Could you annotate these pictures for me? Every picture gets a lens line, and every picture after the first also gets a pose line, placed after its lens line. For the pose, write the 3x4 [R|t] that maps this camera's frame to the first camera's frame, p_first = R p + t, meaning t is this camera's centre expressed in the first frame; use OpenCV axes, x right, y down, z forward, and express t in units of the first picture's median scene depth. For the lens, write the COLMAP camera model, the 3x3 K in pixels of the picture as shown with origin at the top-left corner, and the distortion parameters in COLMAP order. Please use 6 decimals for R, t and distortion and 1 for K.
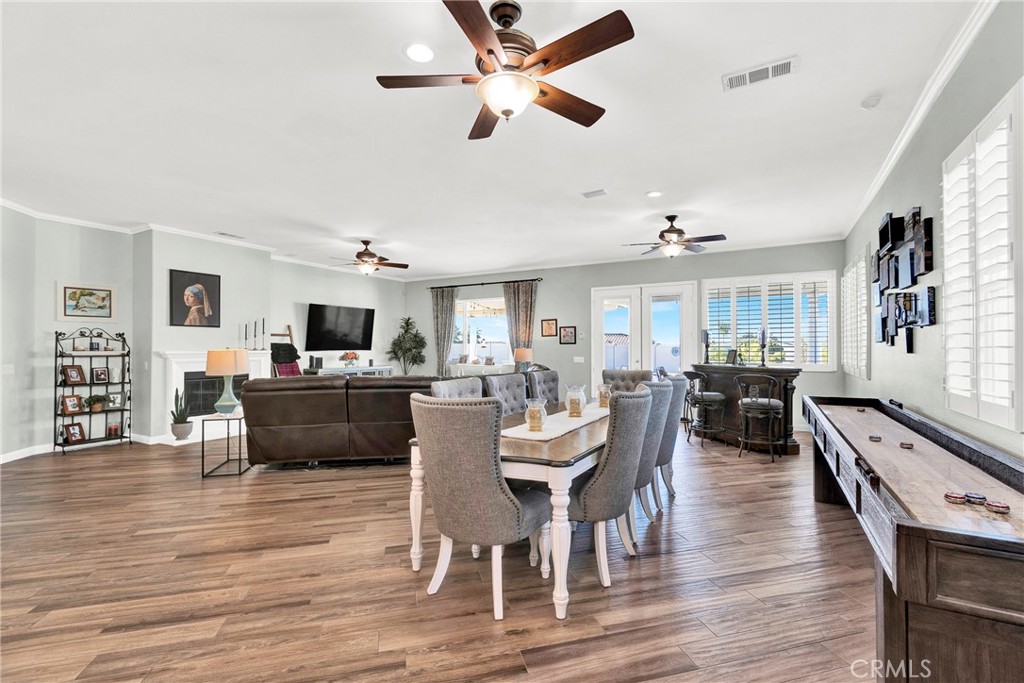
lens RADIAL K [[448.4, 0, 514.5], [0, 448.4, 344.3], [0, 0, 1]] dist [0.005045, -0.000992]
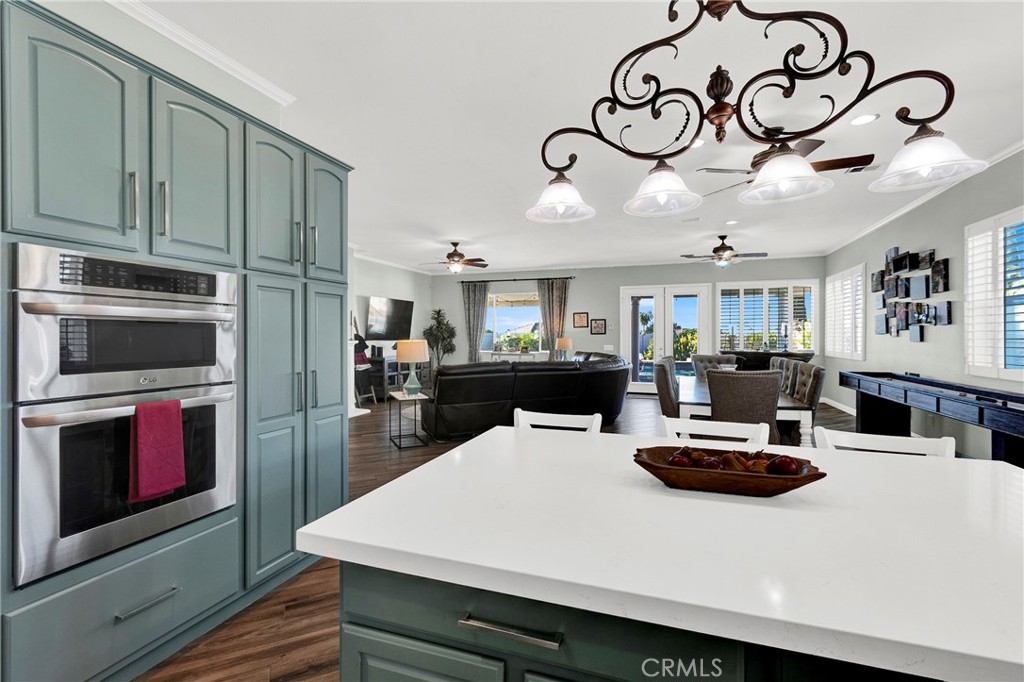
lens RADIAL K [[448.4, 0, 511.8], [0, 448.4, 337.0], [0, 0, 1]] dist [0.005045, -0.000992]
pose [[0.982740, -0.001352, 0.184986, -0.401307], [-0.000419, 0.999954, 0.009535, -0.005317], [-0.184990, -0.009448, 0.982695, -0.133067]]
